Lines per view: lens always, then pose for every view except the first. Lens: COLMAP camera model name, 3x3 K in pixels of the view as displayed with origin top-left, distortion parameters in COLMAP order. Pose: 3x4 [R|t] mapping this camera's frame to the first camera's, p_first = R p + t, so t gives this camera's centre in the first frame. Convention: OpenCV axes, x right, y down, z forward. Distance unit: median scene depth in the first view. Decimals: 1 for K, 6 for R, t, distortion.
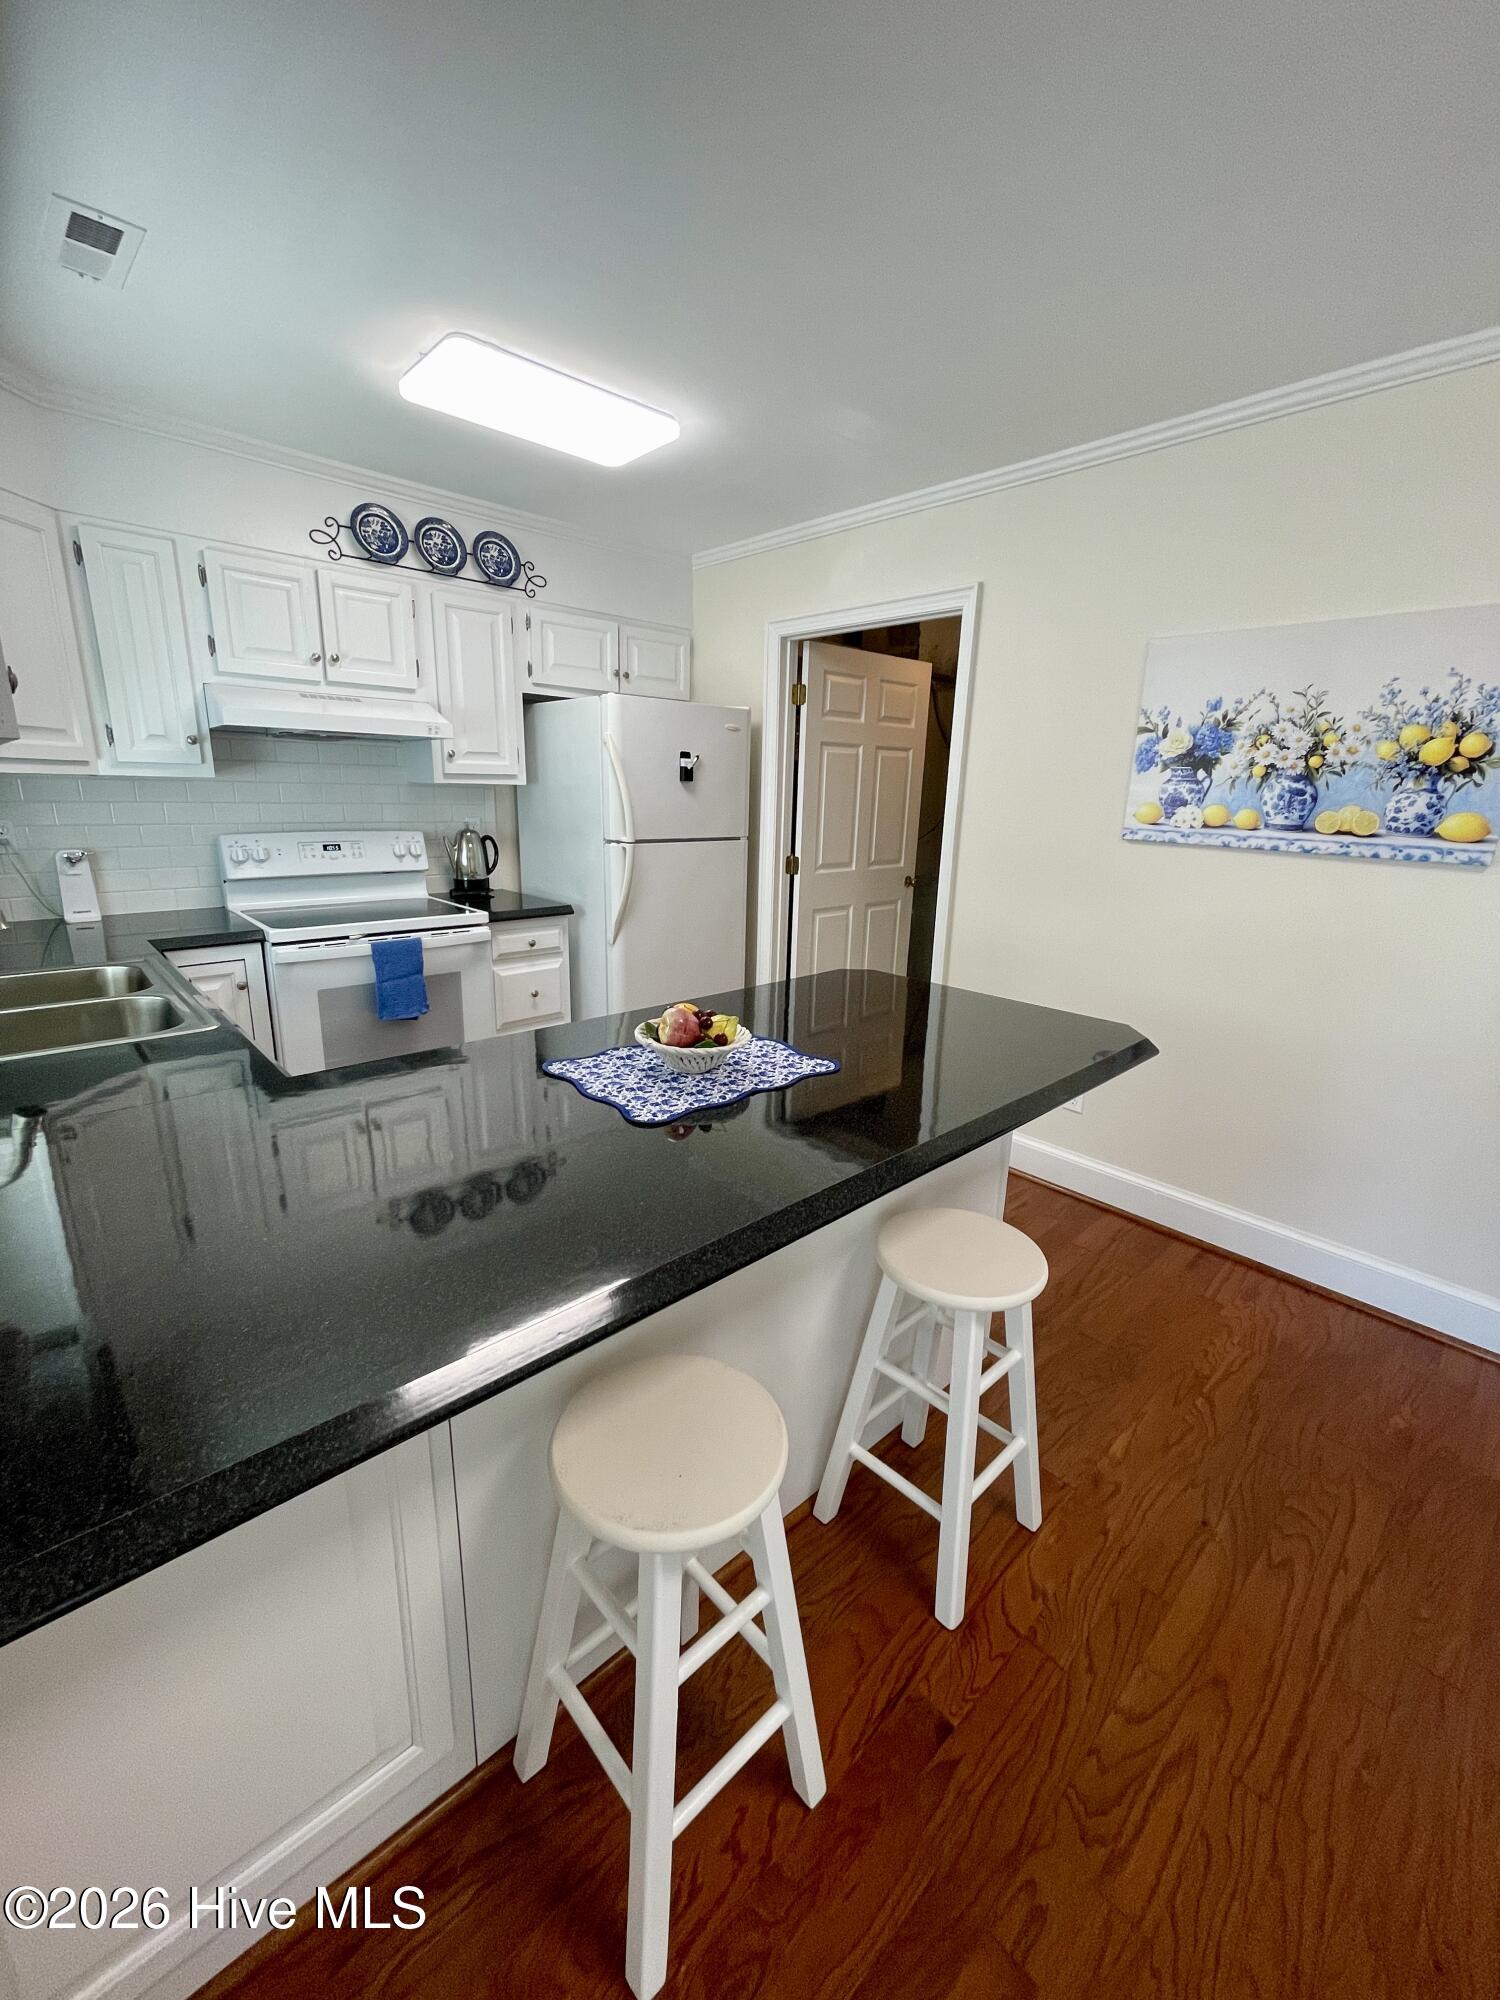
lens RADIAL K [[806.4, 0, 741.5], [0, 806.4, 998.7], [0, 0, 1]] dist [-0.009321, 0.005002]
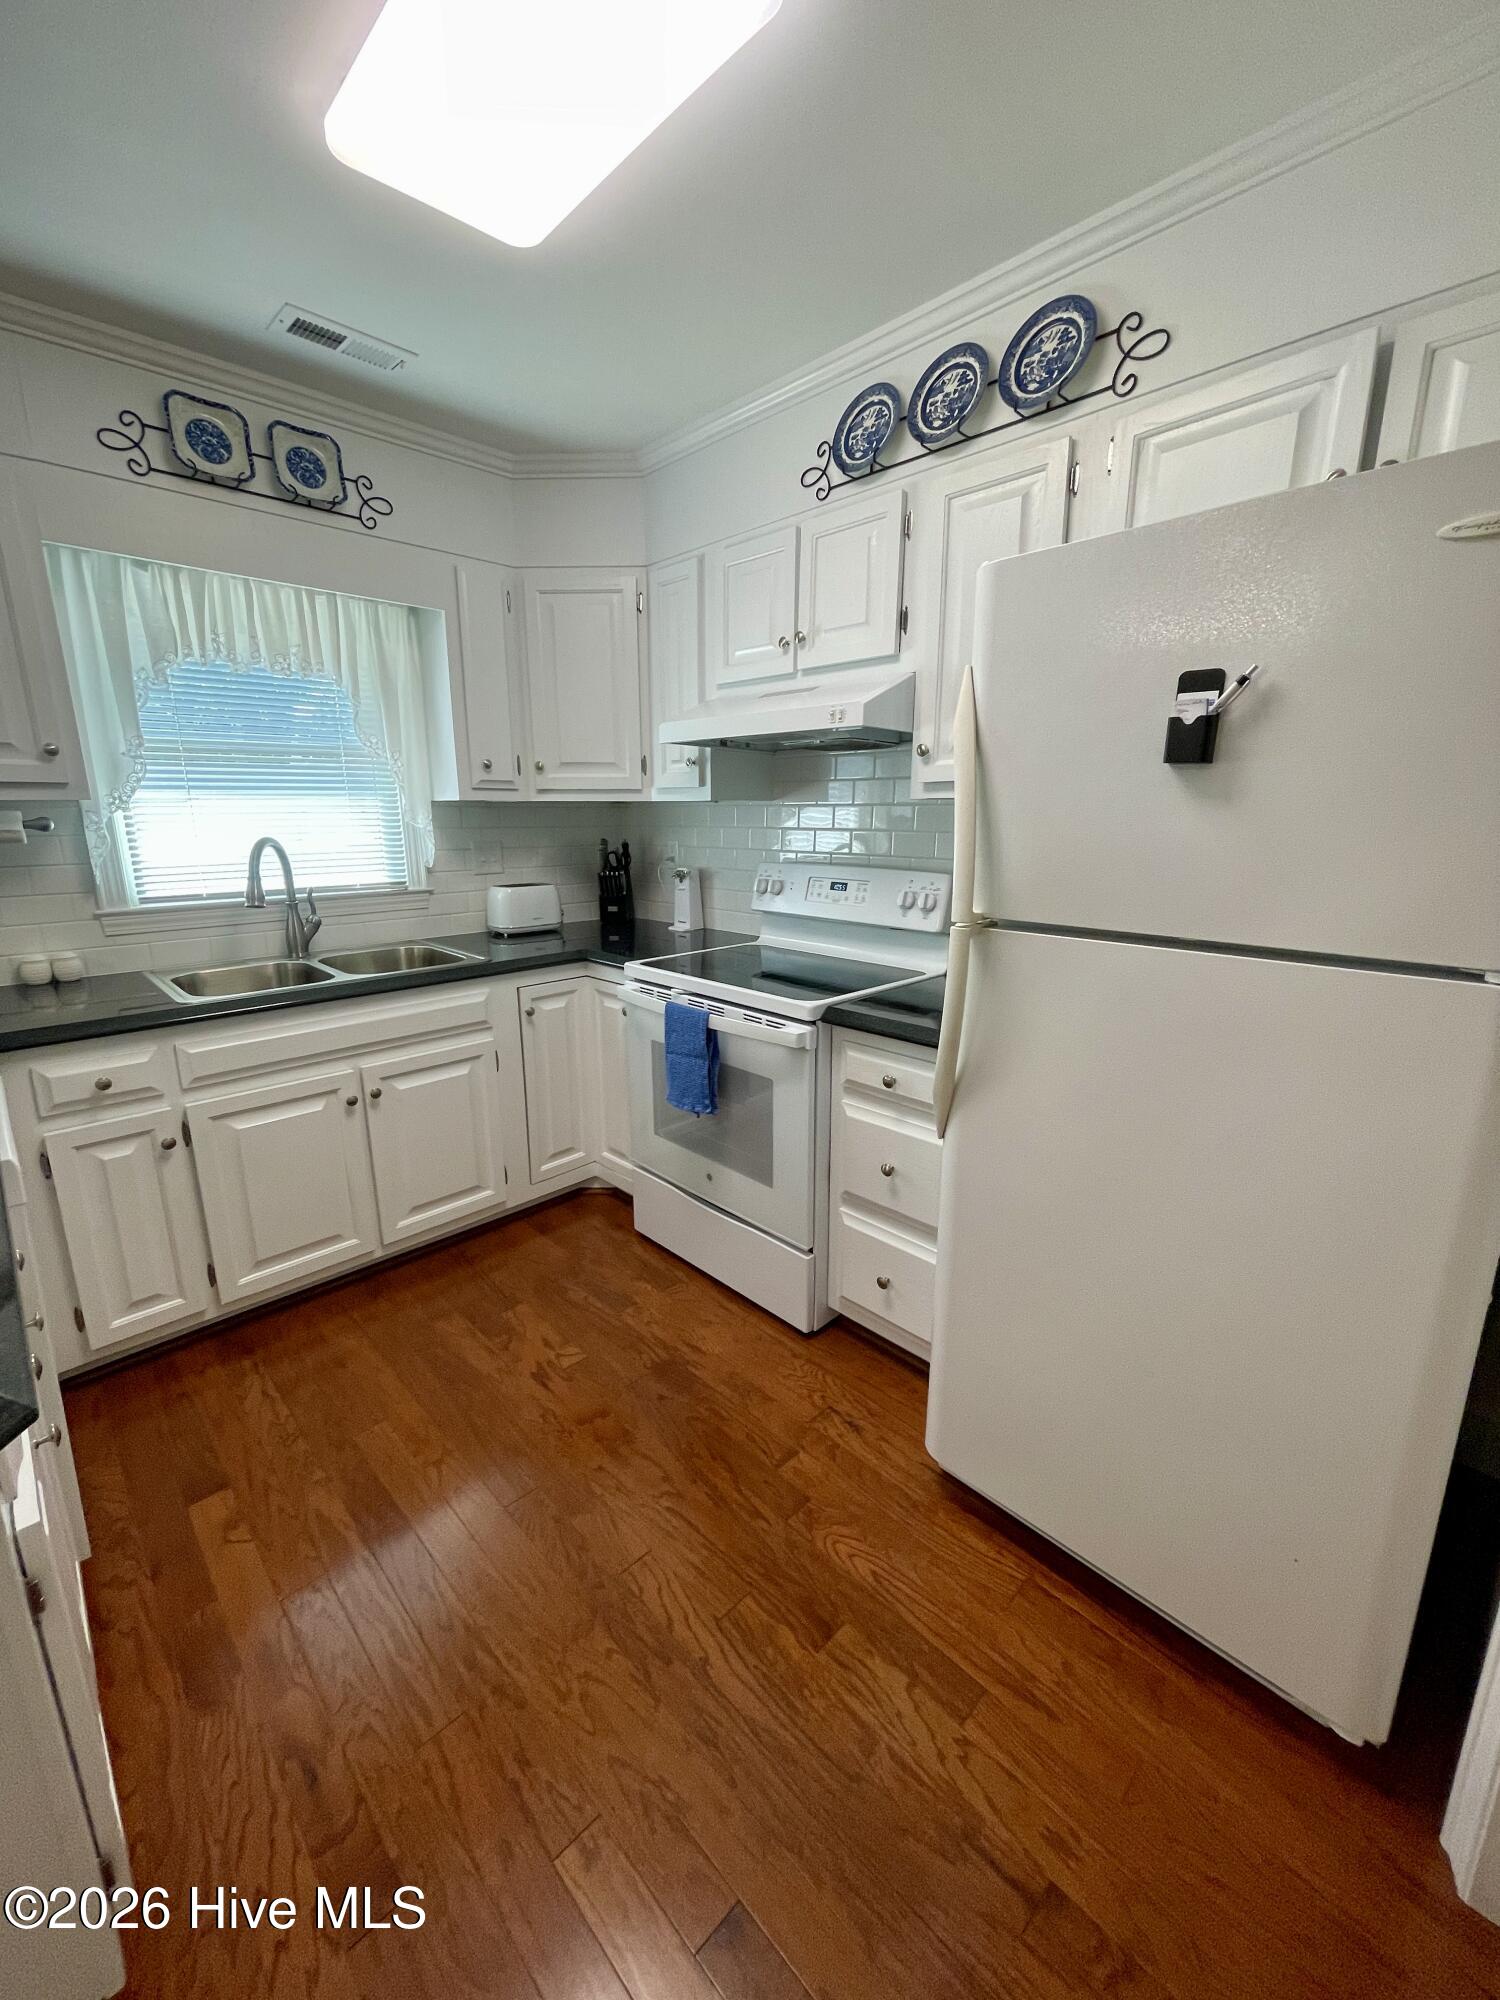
lens RADIAL K [[806.4, 0, 741.5], [0, 806.4, 998.7], [0, 0, 1]] dist [-0.009321, 0.005002]
pose [[0.020569, 0.204176, -0.978718, 0.378491], [-0.250891, 0.948655, 0.192632, -0.289906], [0.967797, 0.241590, 0.070739, 1.210693]]
